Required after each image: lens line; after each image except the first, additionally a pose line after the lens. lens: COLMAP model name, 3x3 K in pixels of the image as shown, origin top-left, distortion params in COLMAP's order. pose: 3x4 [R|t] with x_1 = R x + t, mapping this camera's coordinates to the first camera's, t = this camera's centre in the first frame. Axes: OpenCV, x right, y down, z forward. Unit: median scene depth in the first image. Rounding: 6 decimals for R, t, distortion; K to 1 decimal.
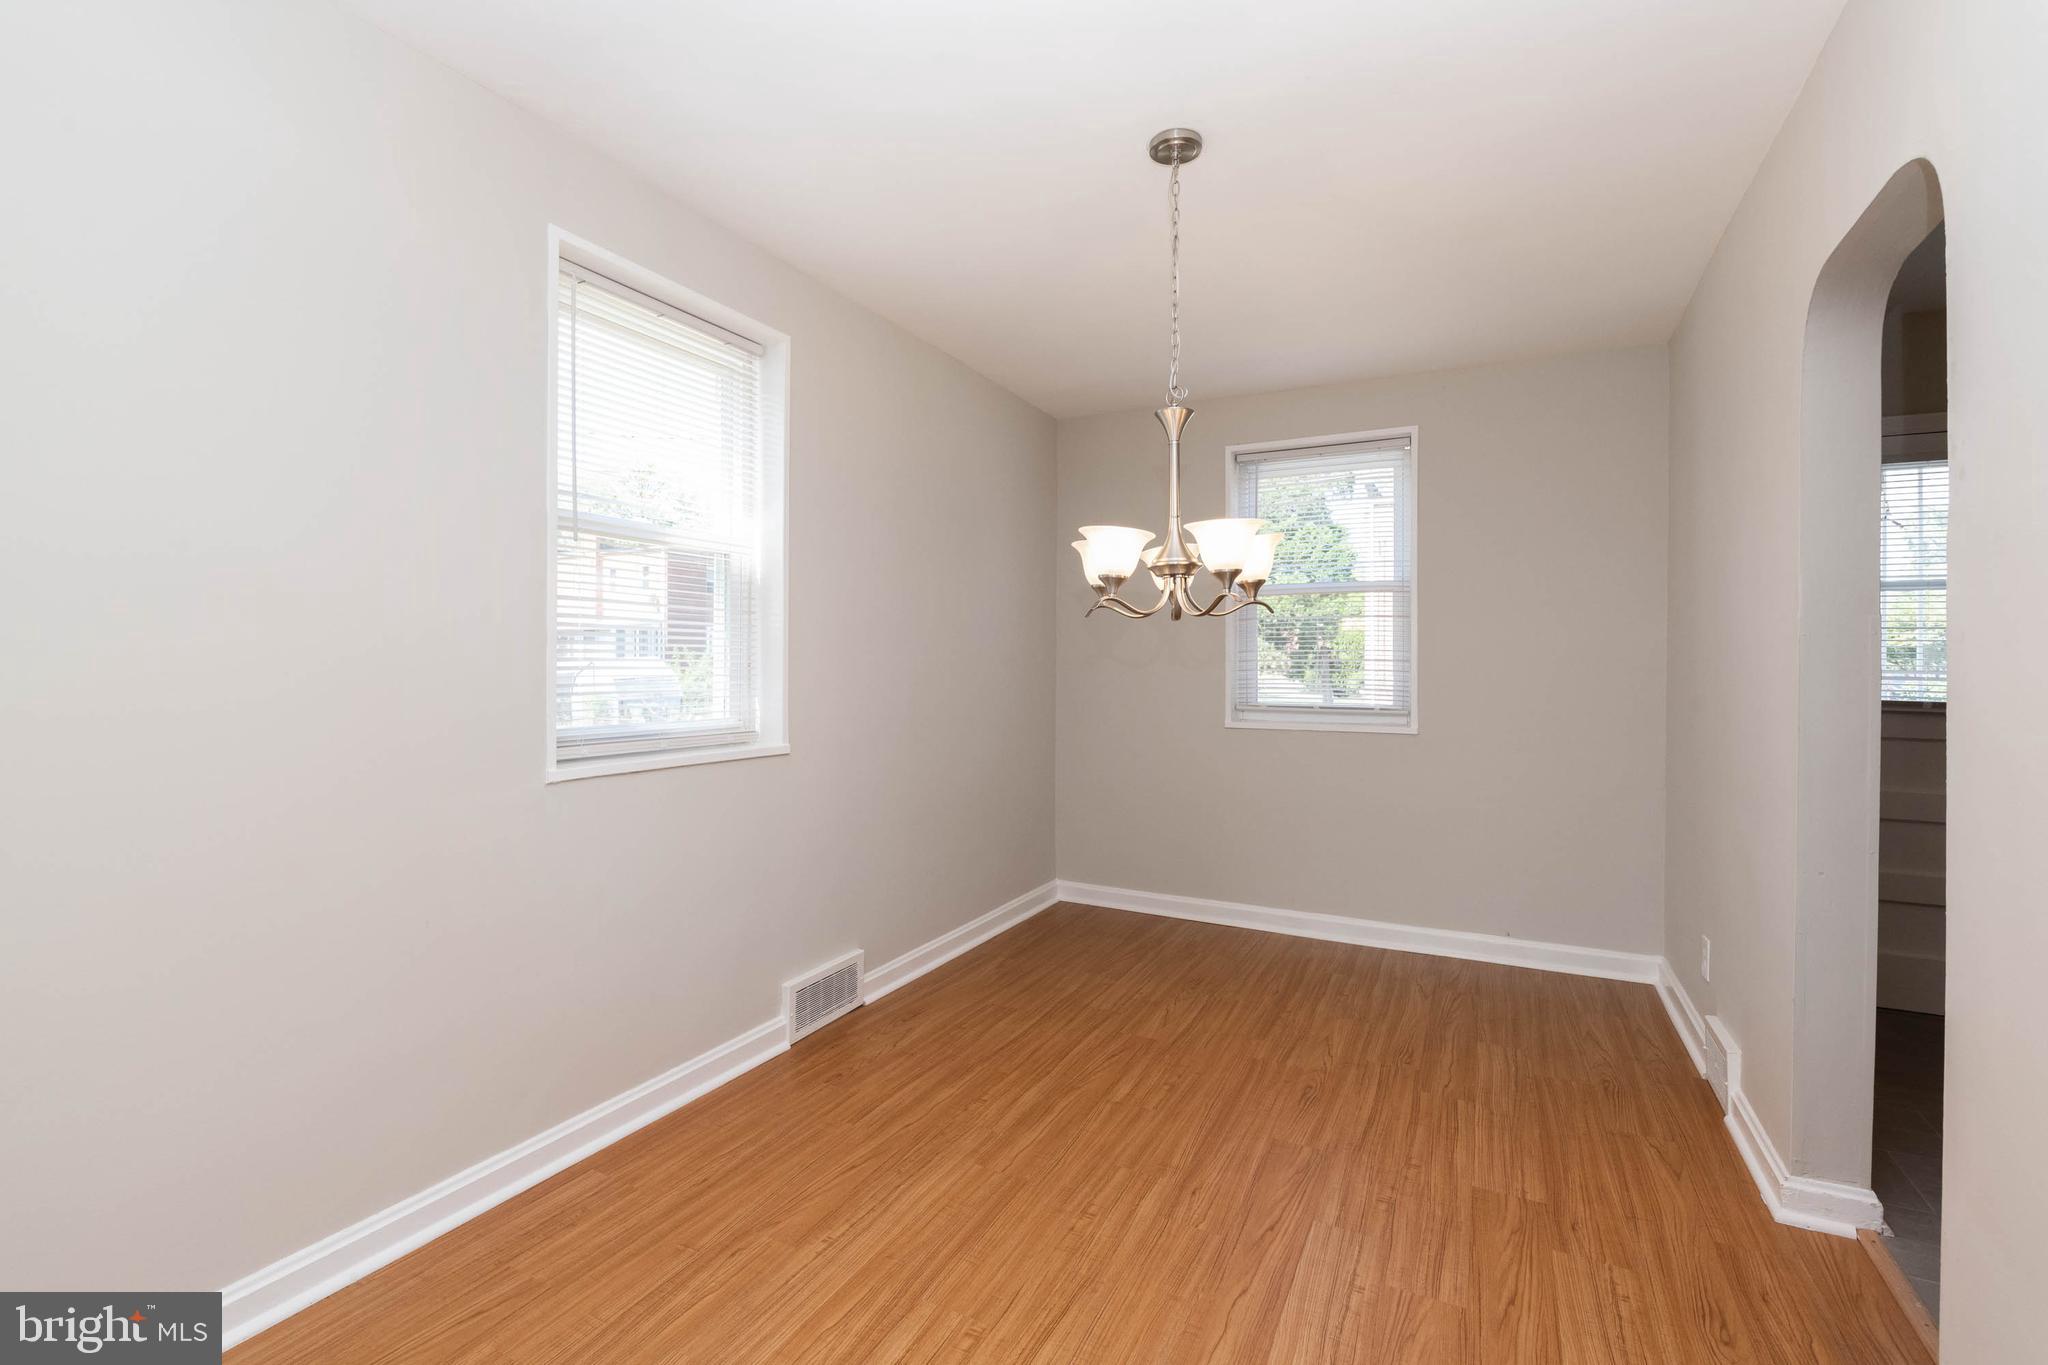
lens RADIAL K [[912.8, 0, 1011.8], [0, 912.8, 676.0], [0, 0, 1]] dist [0.012337, -0.013968]
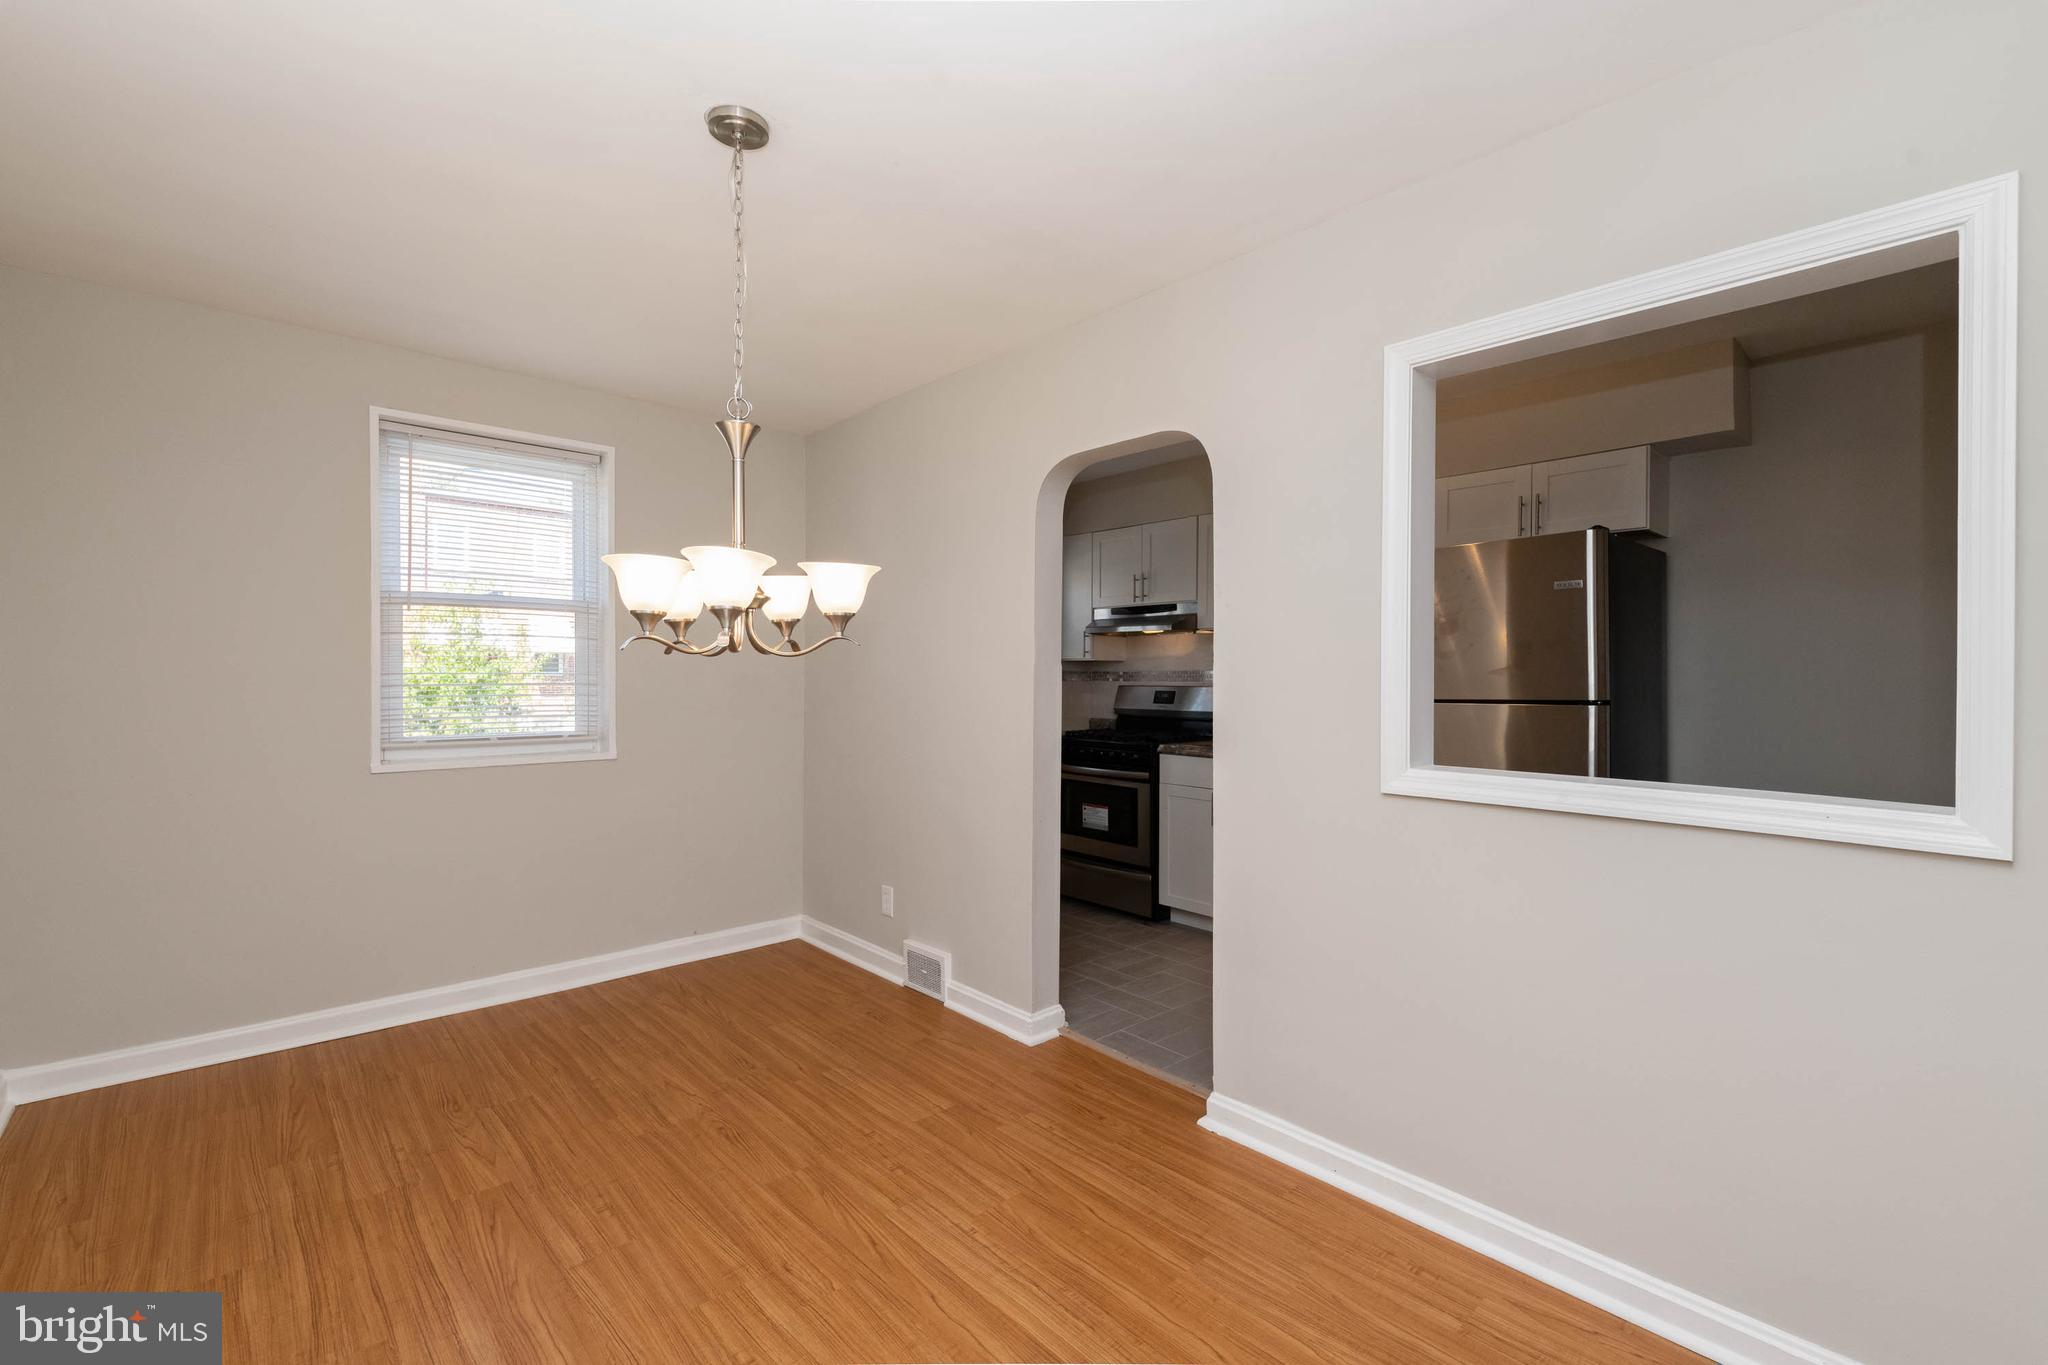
lens RADIAL K [[894.1, 0, 1024.0], [0, 894.1, 682.5], [0, 0, 1]] dist [0.002447, -0.000111]
pose [[0.331768, -0.013891, 0.943259, -0.462127], [0.010312, 0.999885, 0.011098, -0.035795], [-0.943305, 0.006044, 0.331873, 0.371200]]
